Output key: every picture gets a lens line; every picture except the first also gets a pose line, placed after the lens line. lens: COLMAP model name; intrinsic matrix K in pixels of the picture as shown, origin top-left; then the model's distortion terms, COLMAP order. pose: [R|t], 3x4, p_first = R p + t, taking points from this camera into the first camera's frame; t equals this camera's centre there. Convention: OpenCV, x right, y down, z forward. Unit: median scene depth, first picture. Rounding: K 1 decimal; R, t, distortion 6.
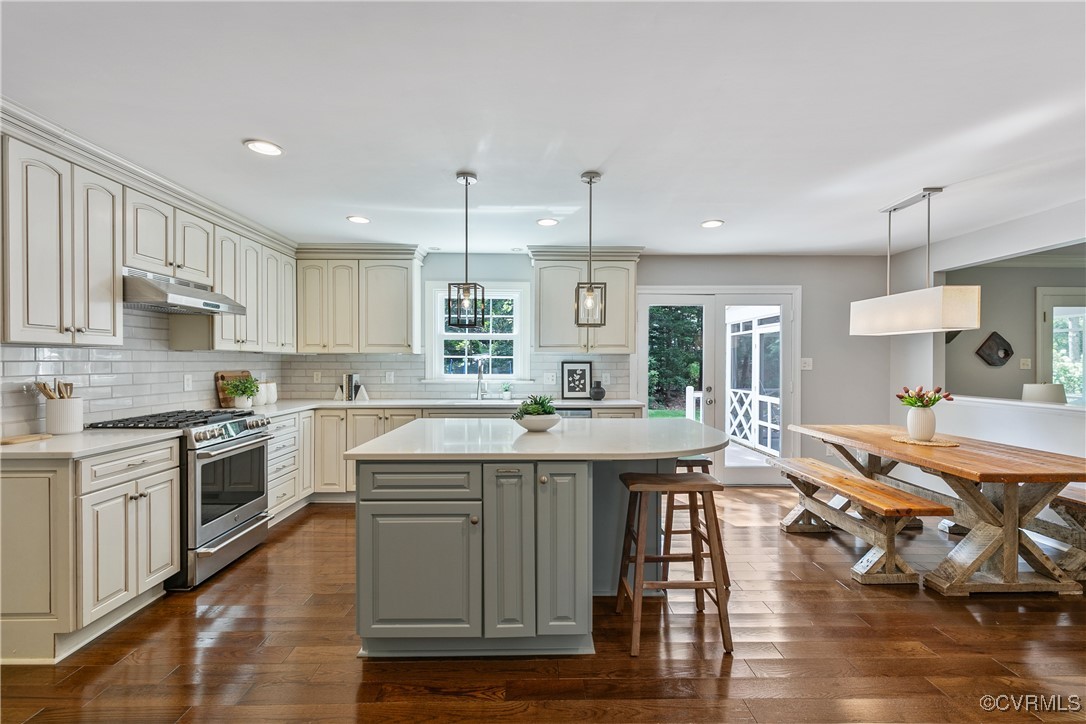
lens RADIAL K [[490.0, 0, 544.1], [0, 490.0, 363.3], [0, 0, 1]] dist [0.008772, -0.000540]
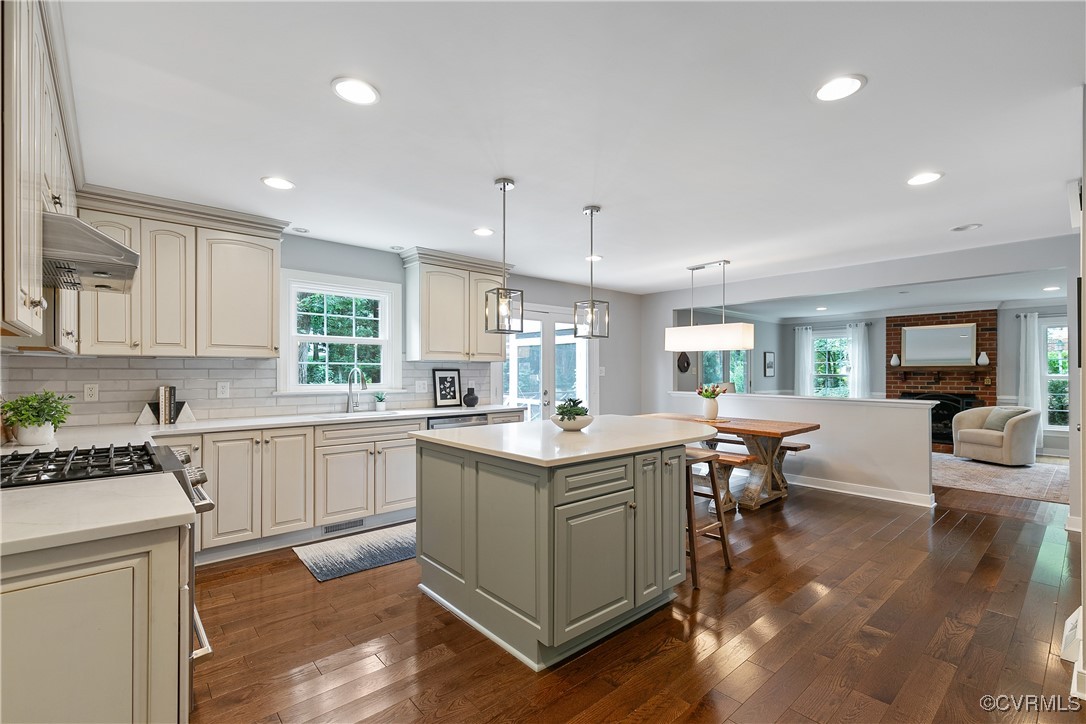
lens RADIAL K [[490.0, 0, 551.0], [0, 490.0, 367.6], [0, 0, 1]] dist [0.008772, -0.000540]
pose [[0.755168, 0.003829, 0.655520, -0.436633], [0.003009, 0.999952, -0.009307, 0.003588], [-0.655525, 0.009000, 0.755120, 0.109476]]
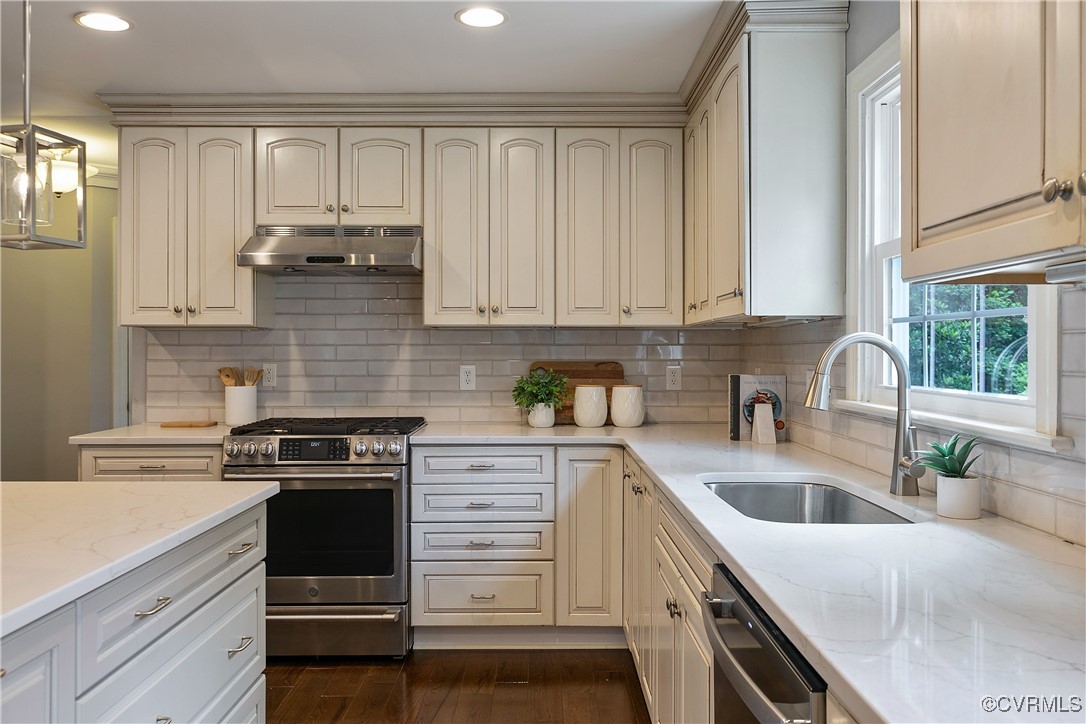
lens RADIAL K [[829.5, 0, 541.4], [0, 829.5, 356.7], [0, 0, 1]] dist [-0.004559, 0.000300]
pose [[-0.012943, 0.001576, -0.999915, 0.278858], [-0.002971, 0.999994, 0.001615, 0.007049], [0.999912, 0.002991, -0.012938, 0.830115]]
